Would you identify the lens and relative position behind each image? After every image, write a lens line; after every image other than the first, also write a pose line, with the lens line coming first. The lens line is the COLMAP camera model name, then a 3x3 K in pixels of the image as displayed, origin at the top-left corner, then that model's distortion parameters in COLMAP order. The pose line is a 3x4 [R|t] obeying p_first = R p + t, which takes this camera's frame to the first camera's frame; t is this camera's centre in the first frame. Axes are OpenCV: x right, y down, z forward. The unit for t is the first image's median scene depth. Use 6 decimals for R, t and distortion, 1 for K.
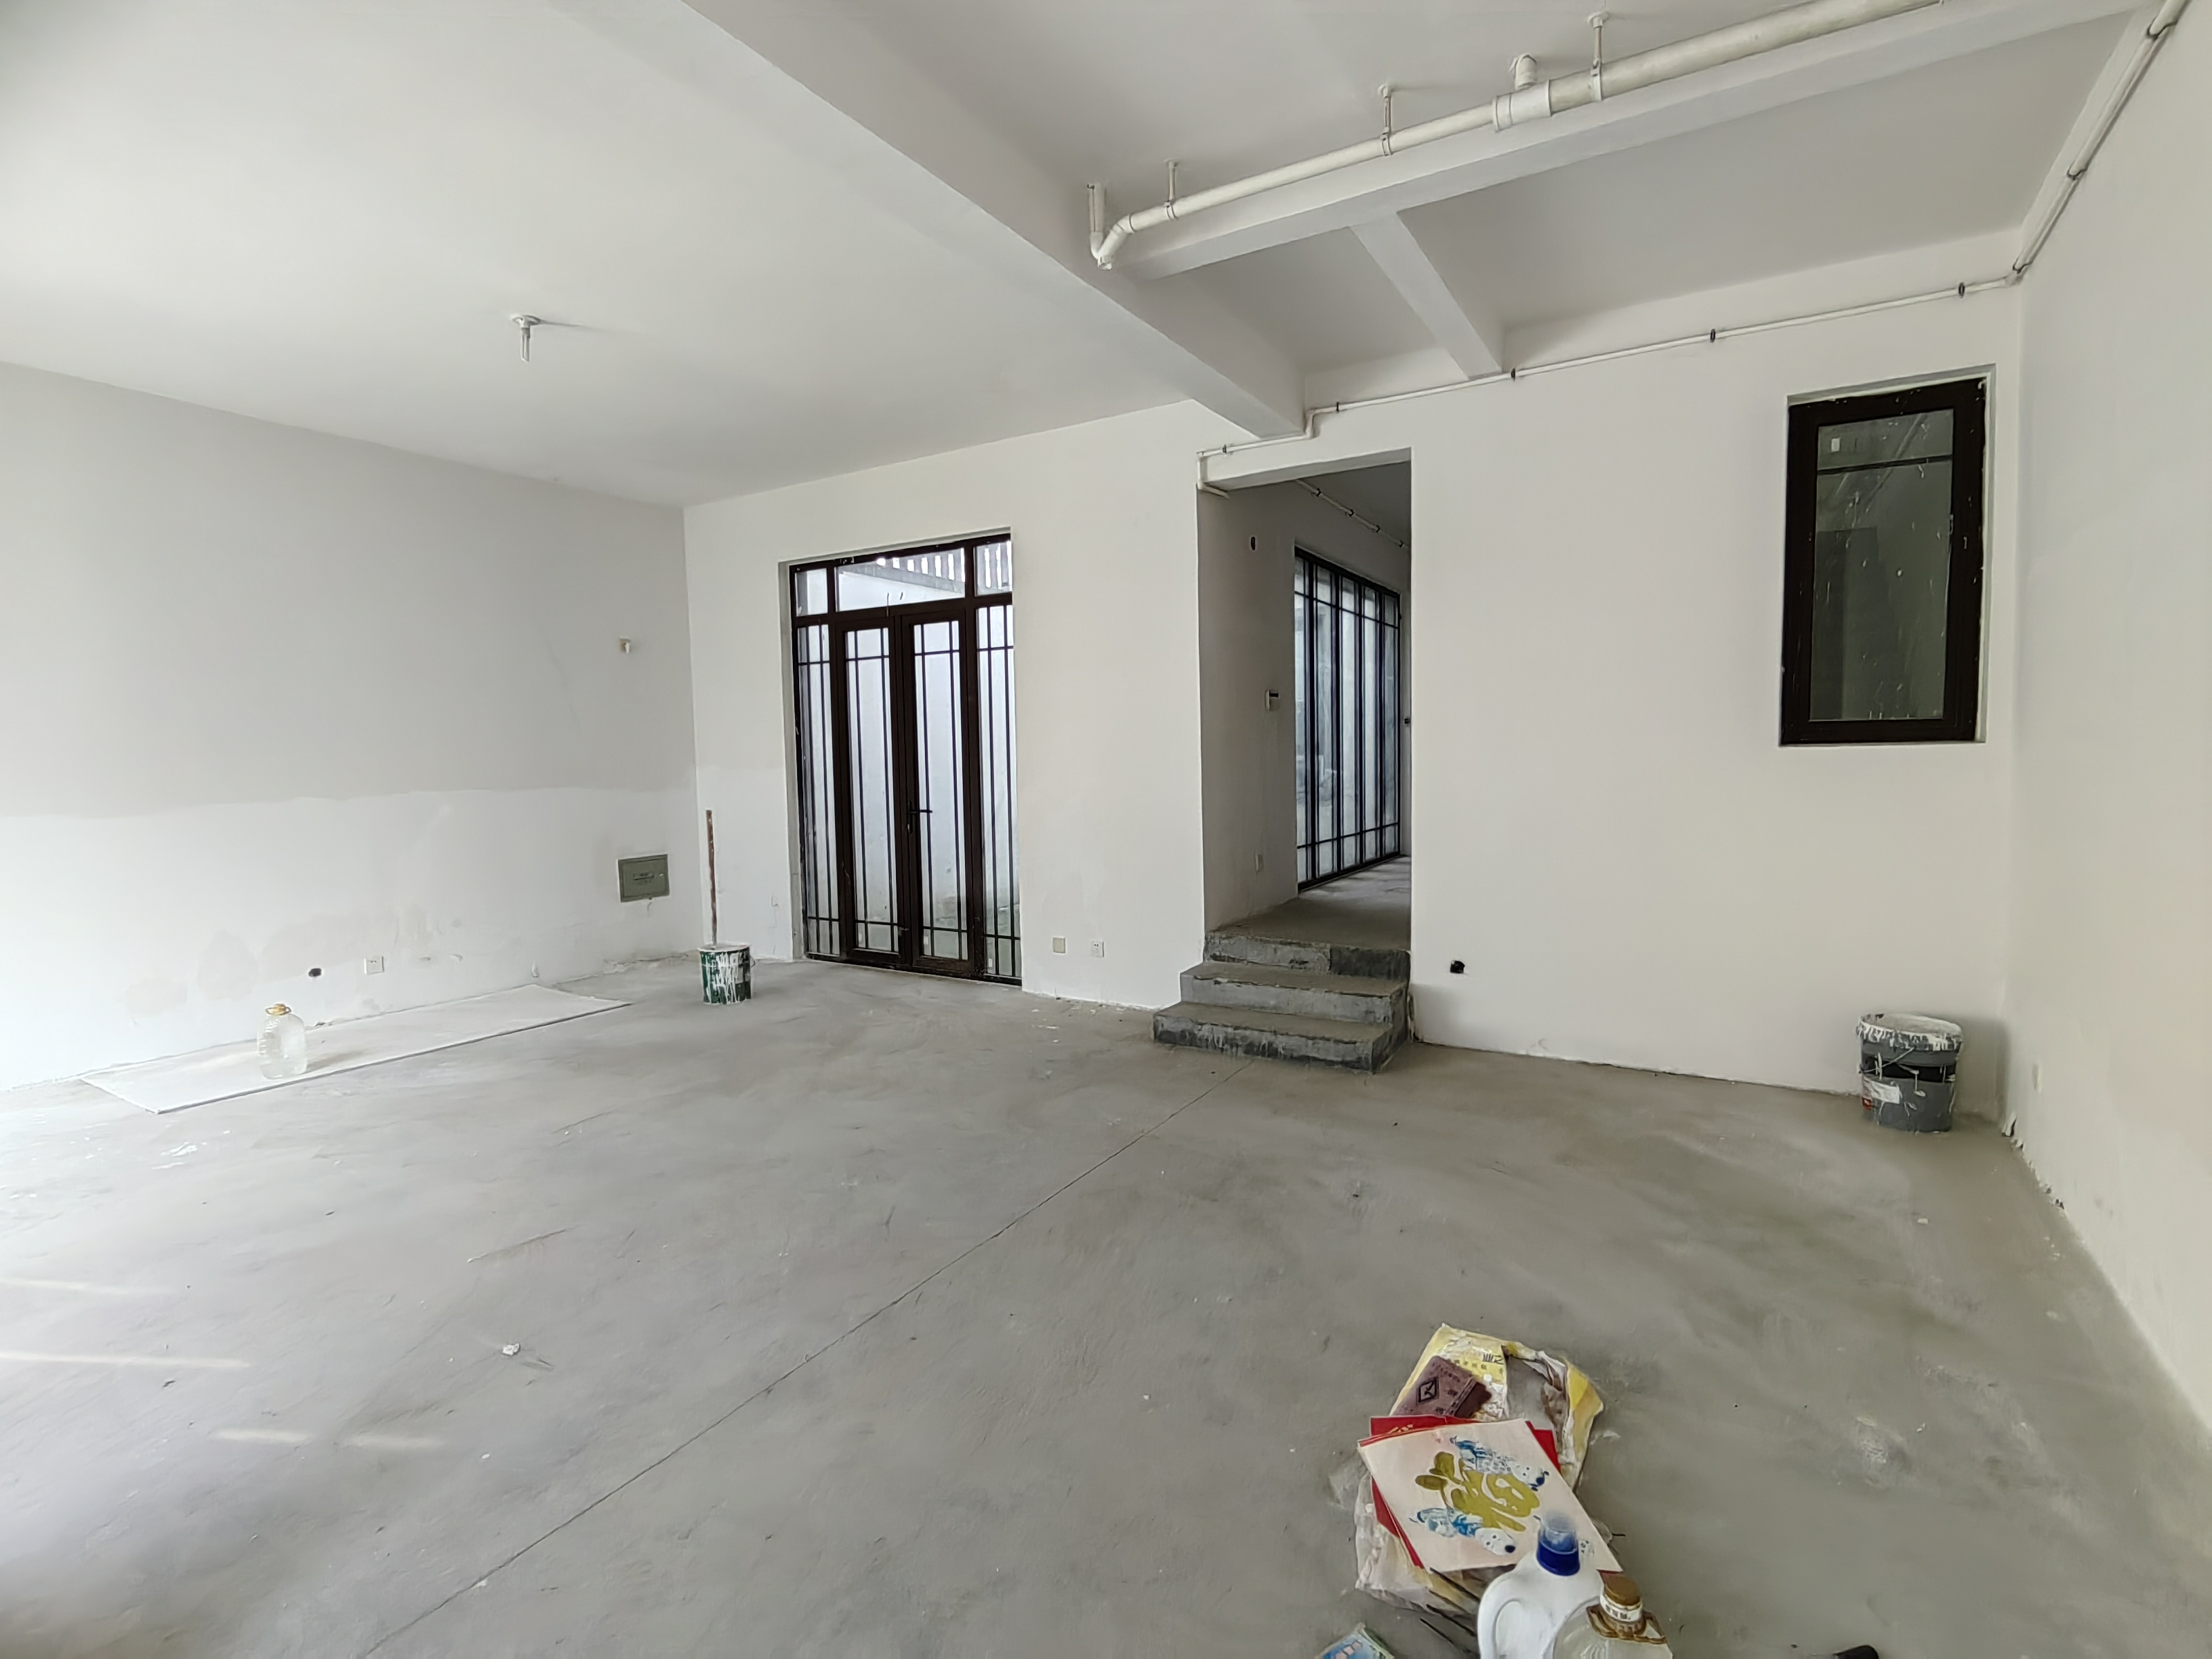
lens RADIAL K [[1041.6, 0, 1107.3], [0, 1041.6, 827.4], [0, 0, 1]] dist [-0.010616, 0.000552]
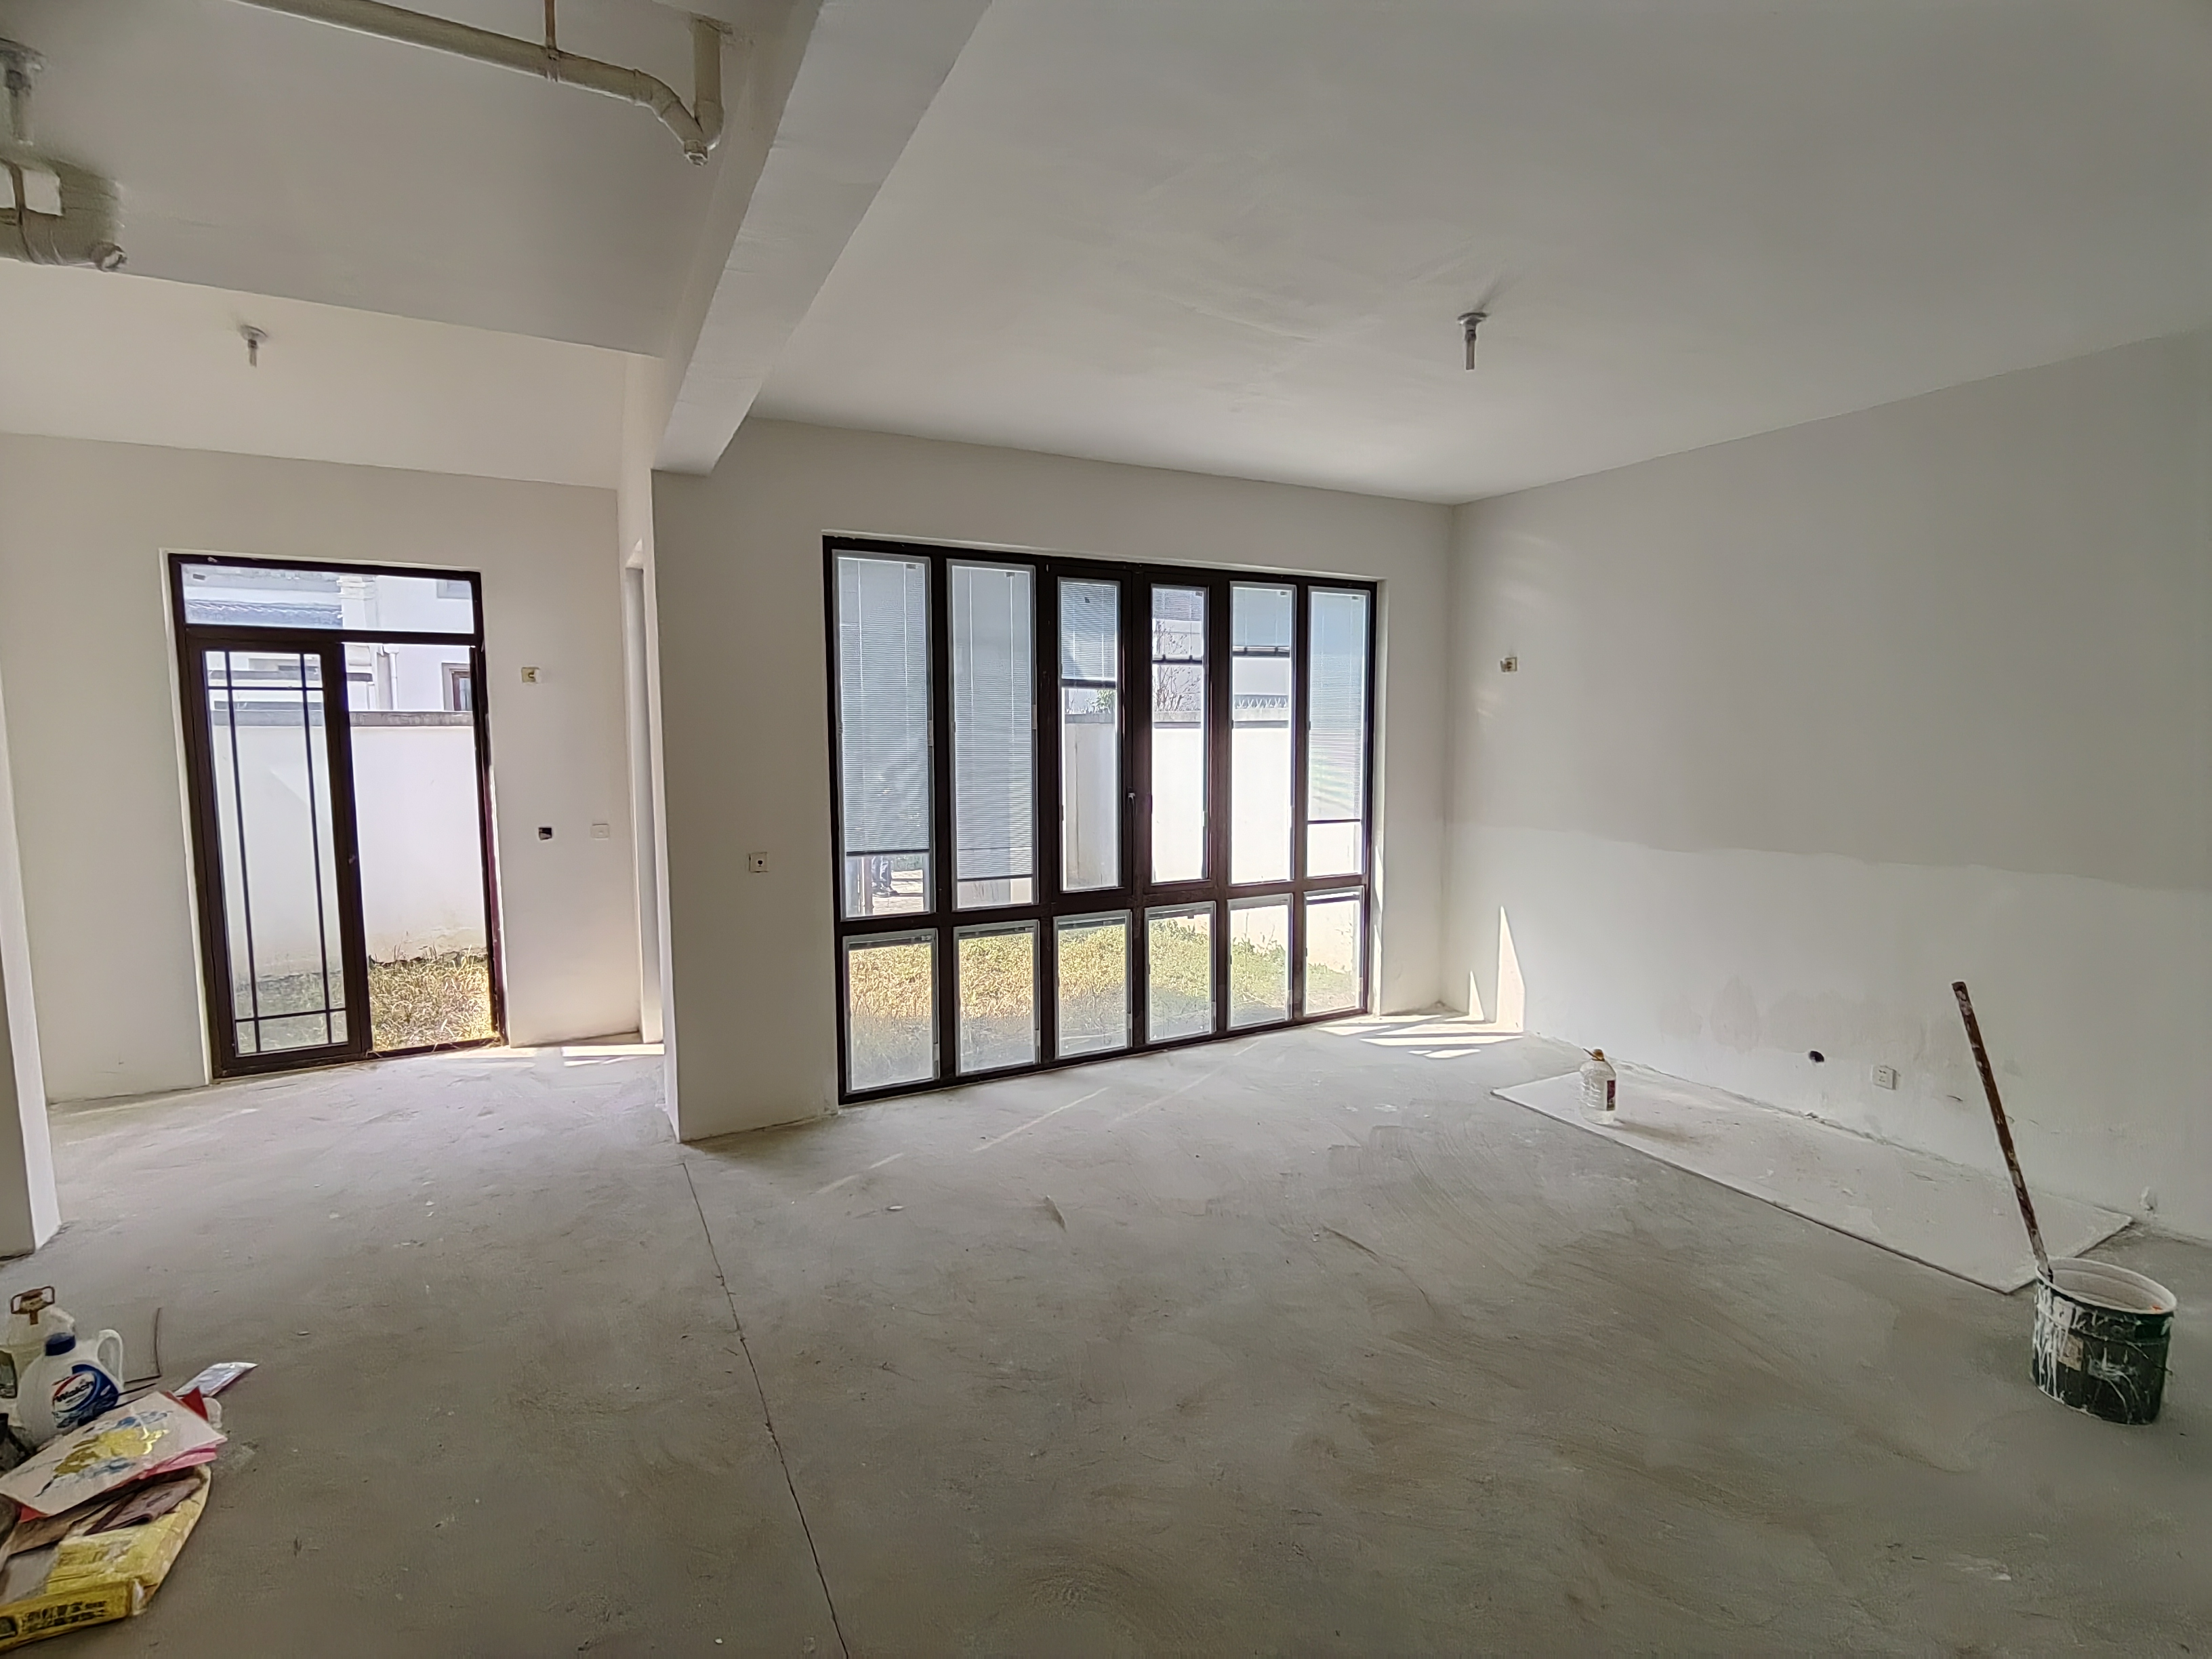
lens RADIAL K [[1041.6, 0, 1106.7], [0, 1041.6, 826.6], [0, 0, 1]] dist [-0.010616, 0.000552]
pose [[-0.514401, 0.103754, -0.851250, 0.314251], [-0.045650, 0.987933, 0.147999, -0.185869], [0.856334, 0.114990, -0.503458, 1.126228]]
